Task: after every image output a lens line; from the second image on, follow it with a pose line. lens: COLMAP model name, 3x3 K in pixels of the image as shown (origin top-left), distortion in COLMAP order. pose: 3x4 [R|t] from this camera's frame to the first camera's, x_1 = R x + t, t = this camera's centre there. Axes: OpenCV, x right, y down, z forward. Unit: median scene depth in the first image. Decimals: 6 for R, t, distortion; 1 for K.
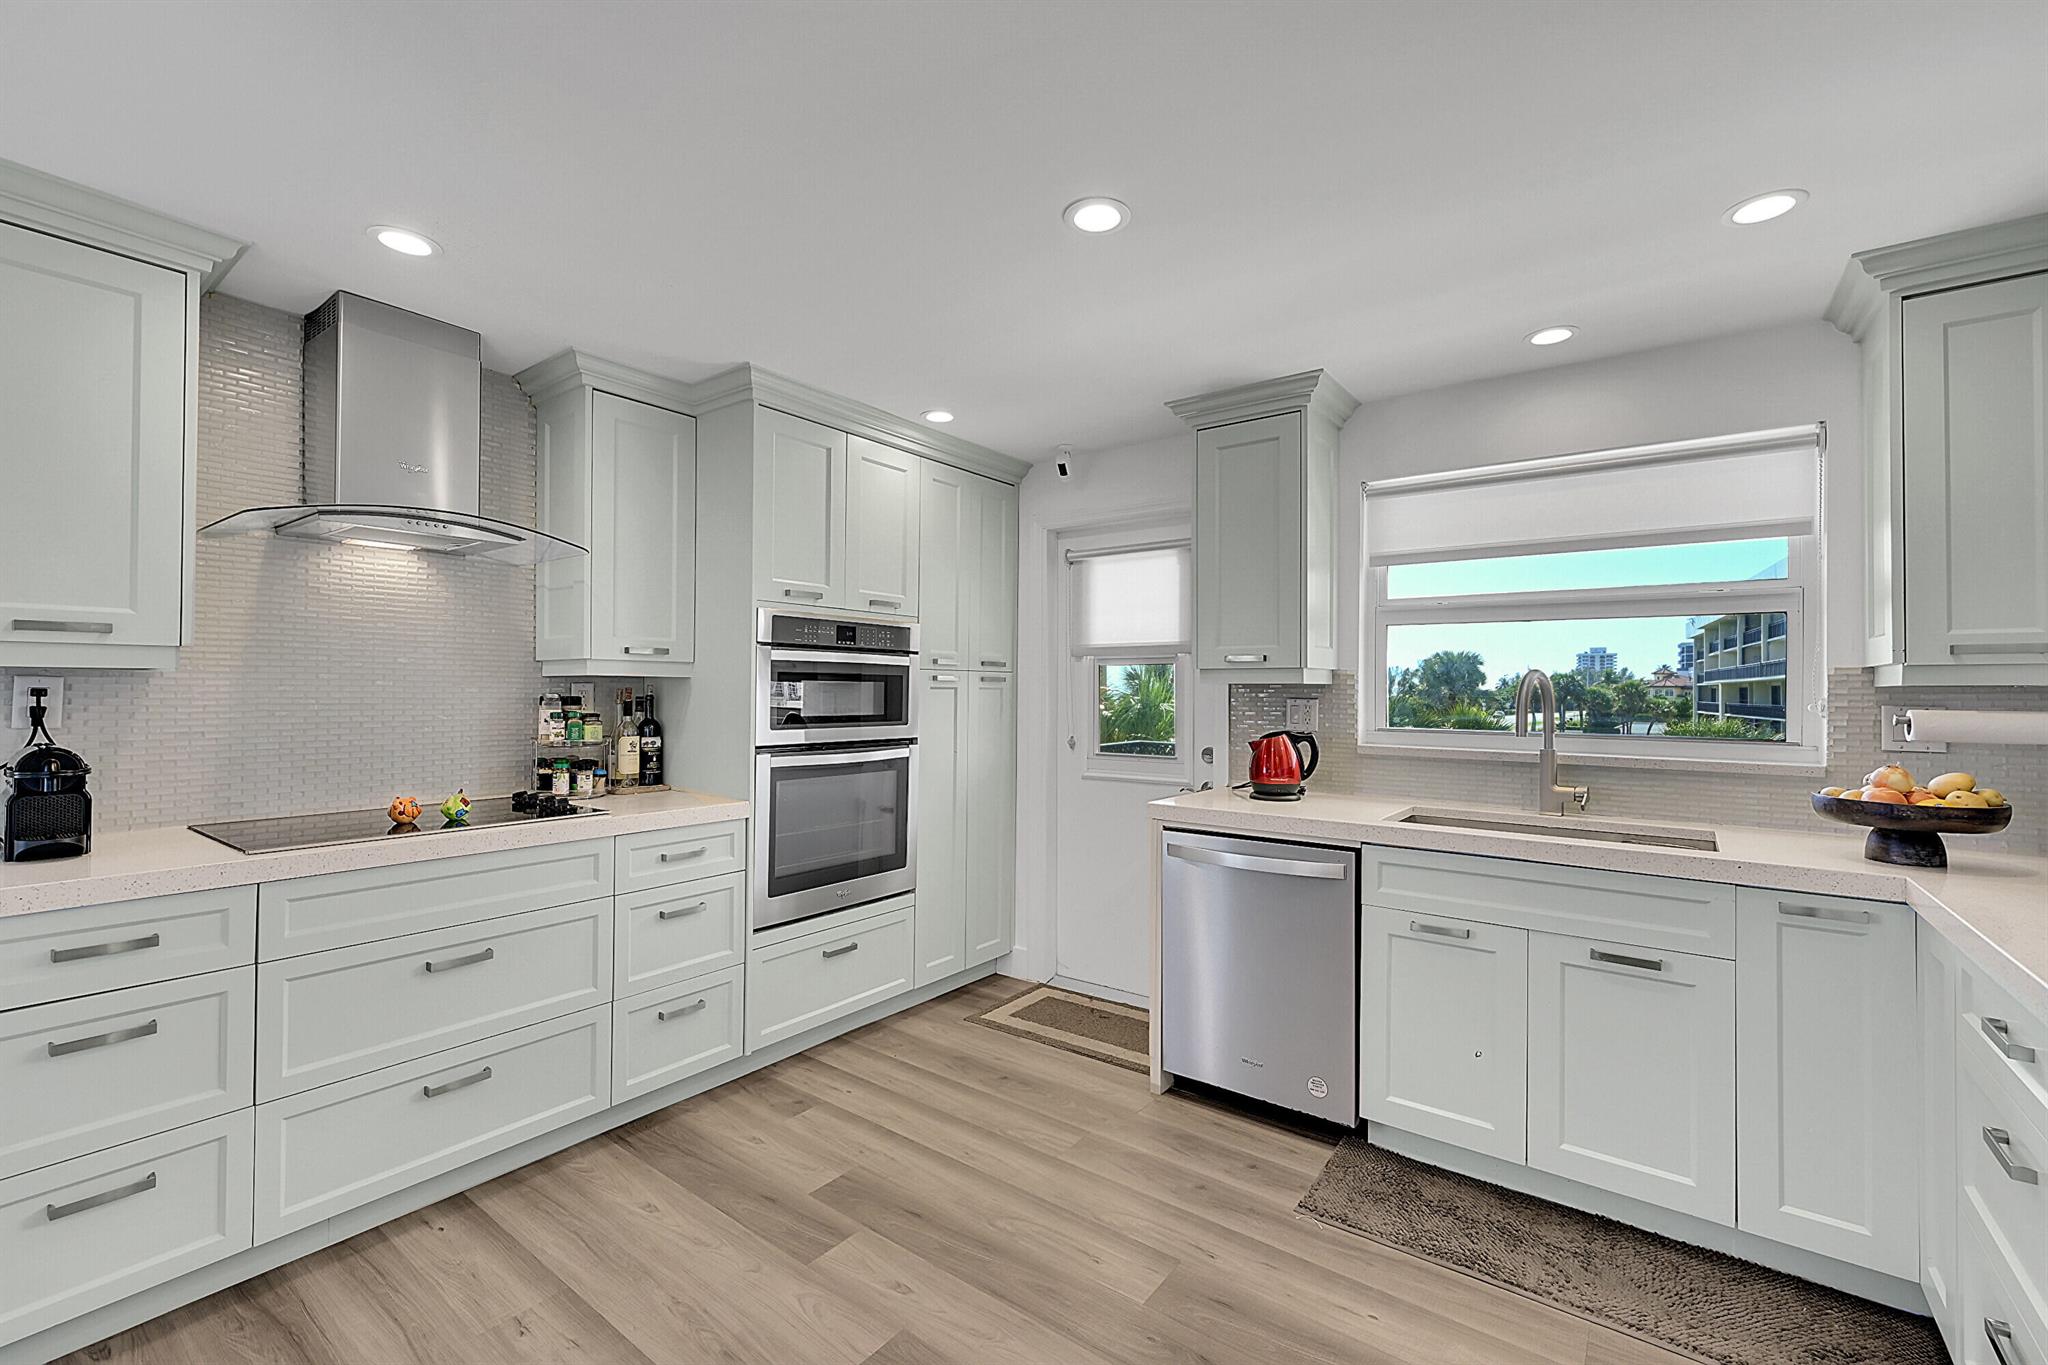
lens RADIAL K [[862.0, 0, 1024.0], [0, 862.0, 682.5], [0, 0, 1]] dist [-0.000530, 0.000358]
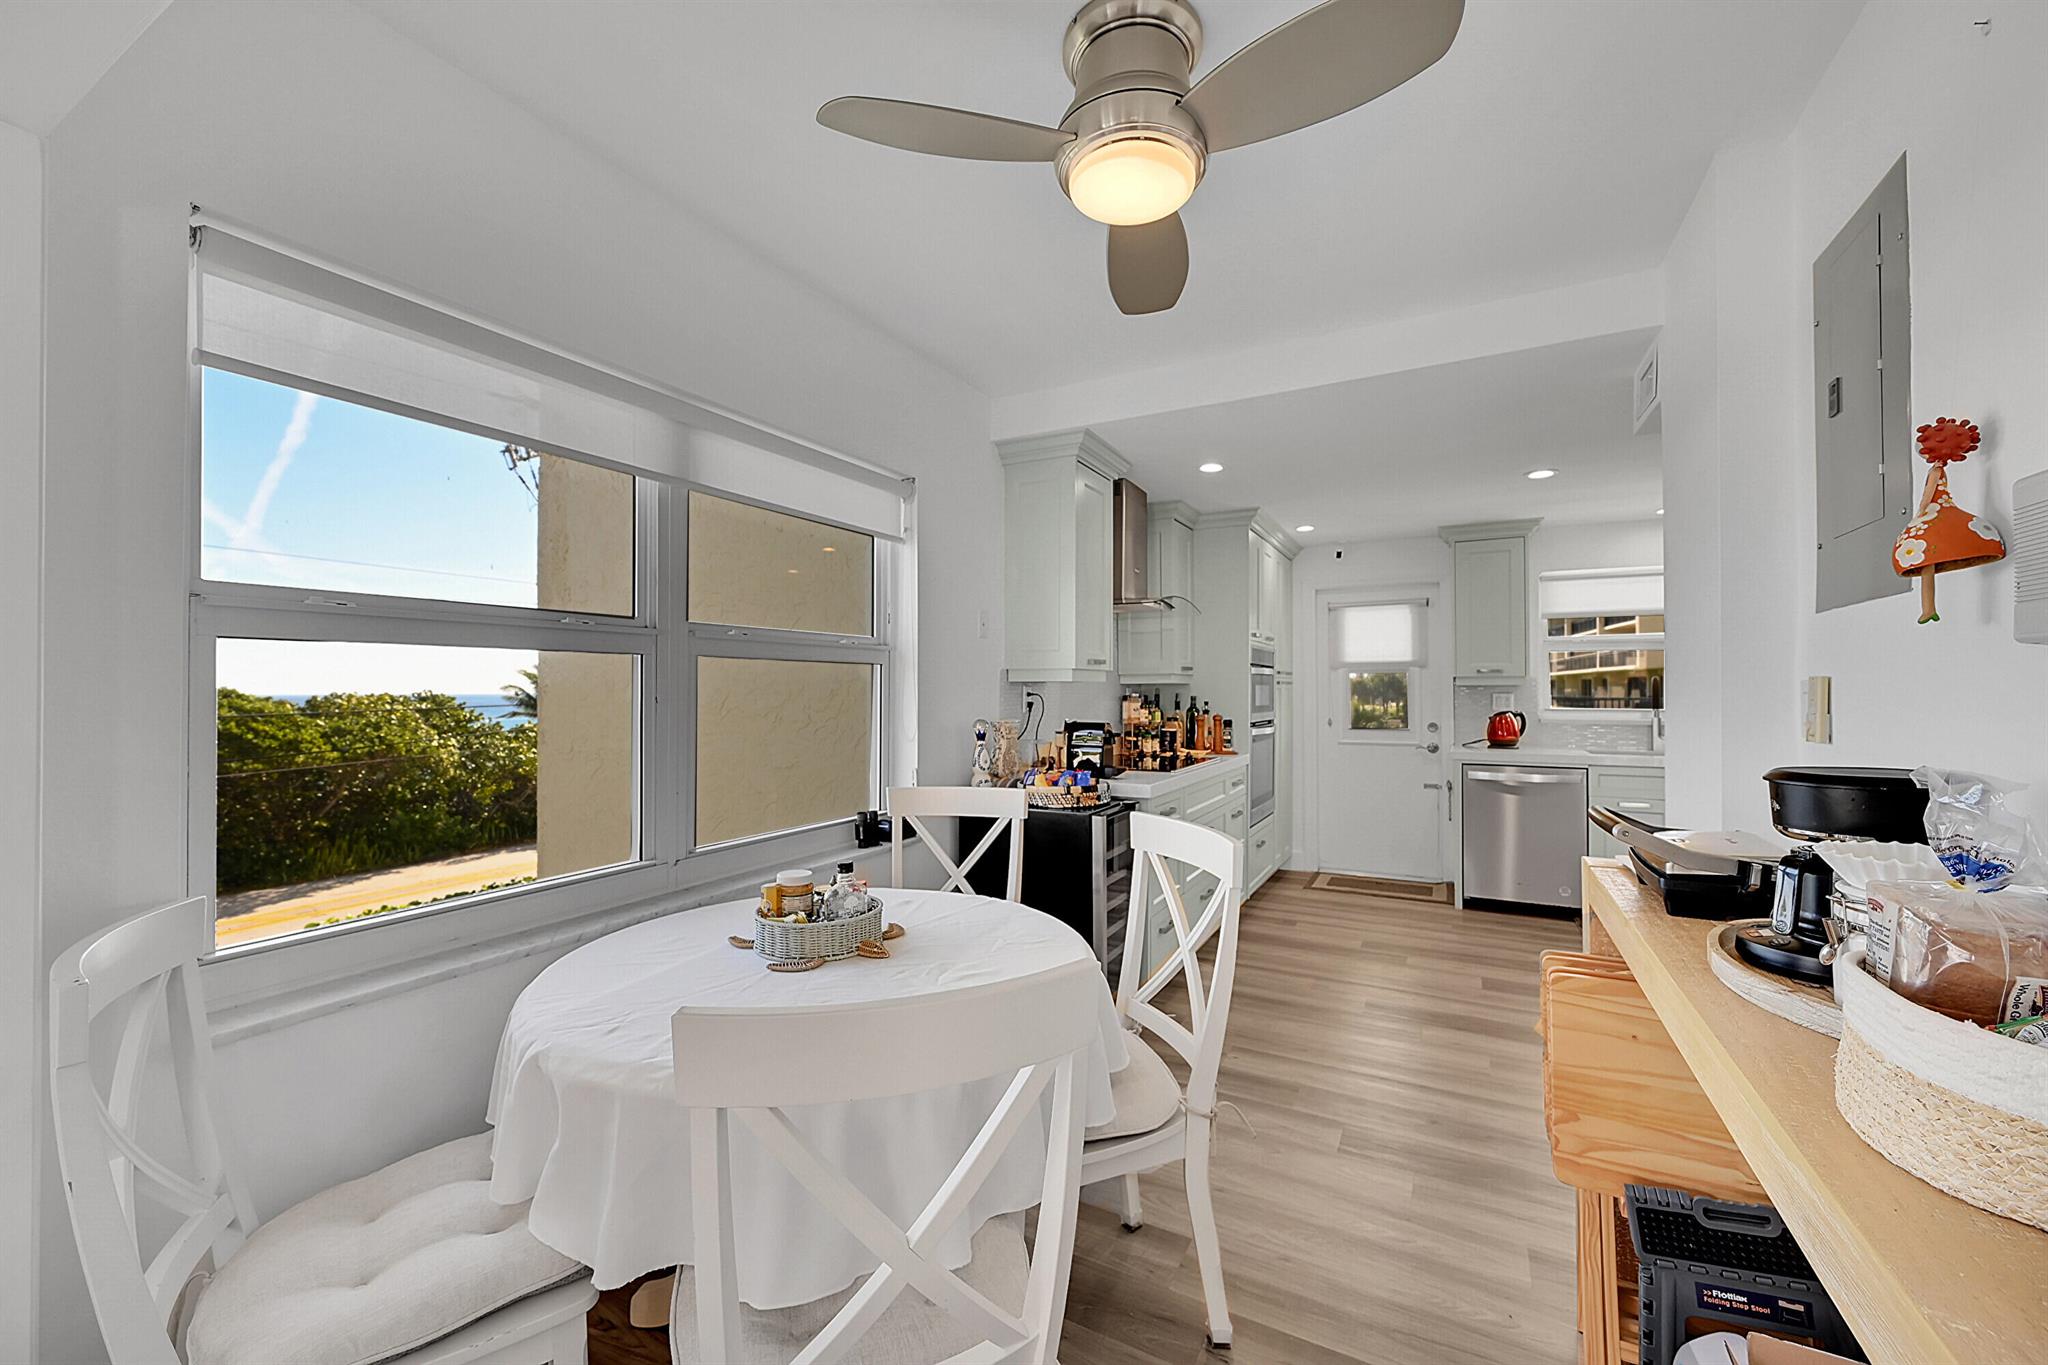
lens RADIAL K [[807.6, 0, 1021.2], [0, 807.6, 683.8], [0, 0, 1]] dist [-0.002495, 0.000989]
pose [[0.990406, -0.008082, 0.137949, -1.012130], [0.008432, 0.999963, -0.001957, -0.006197], [-0.137928, 0.003102, 0.990437, -0.568734]]
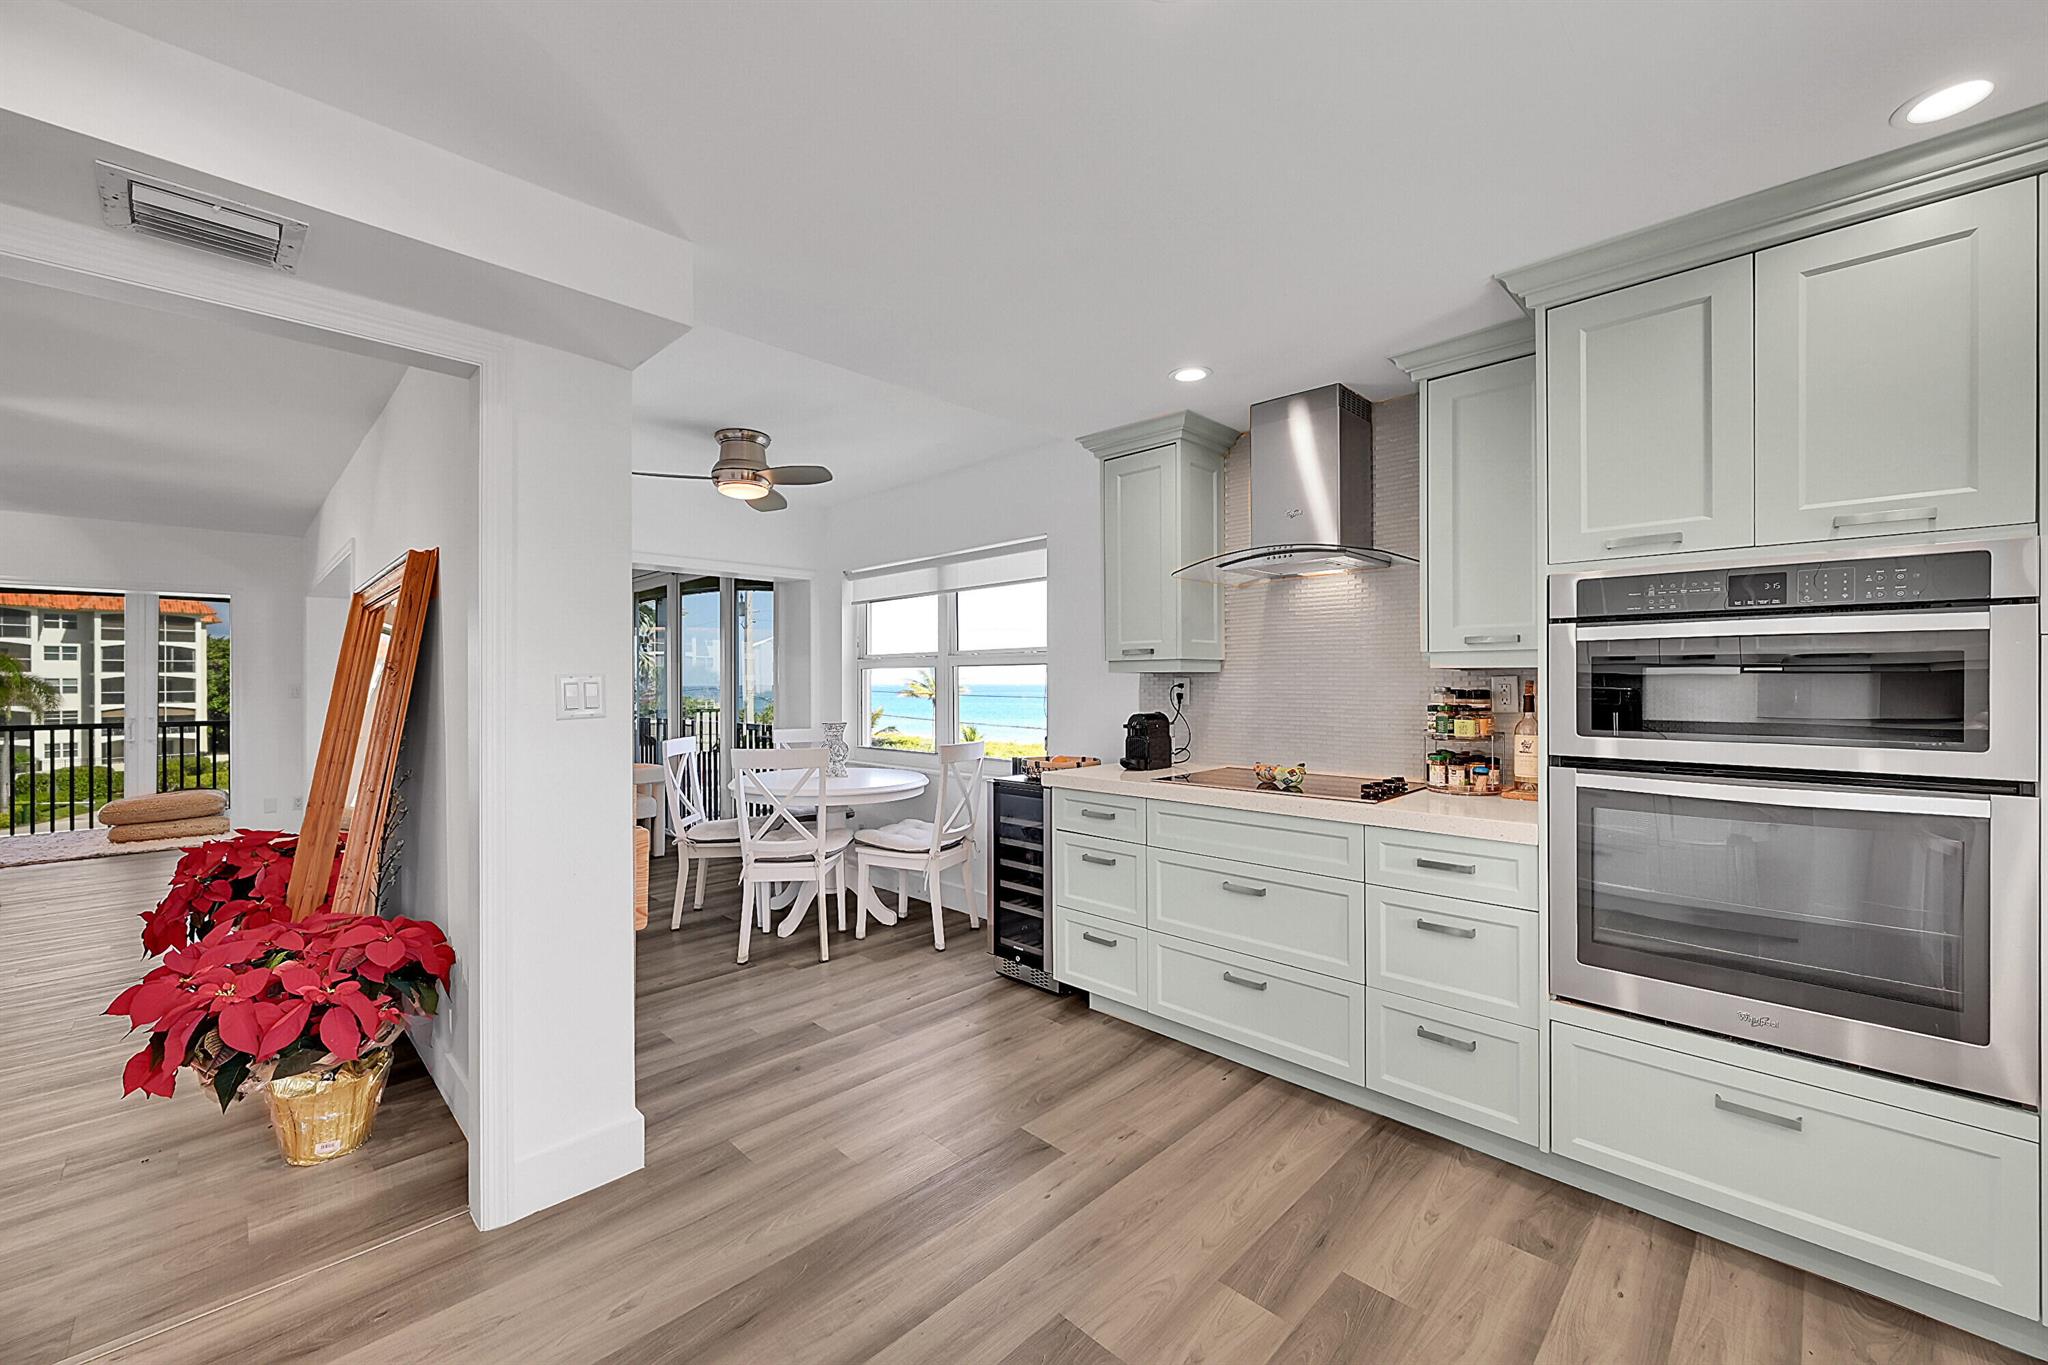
lens RADIAL K [[807.6, 0, 1021.2], [0, 807.6, 683.8], [0, 0, 1]] dist [-0.002495, 0.000989]
pose [[-0.140250, -0.005493, -0.990101, 0.473805], [0.008027, 0.999945, -0.006684, 0.011548], [0.990084, -0.008885, -0.140198, 0.646089]]
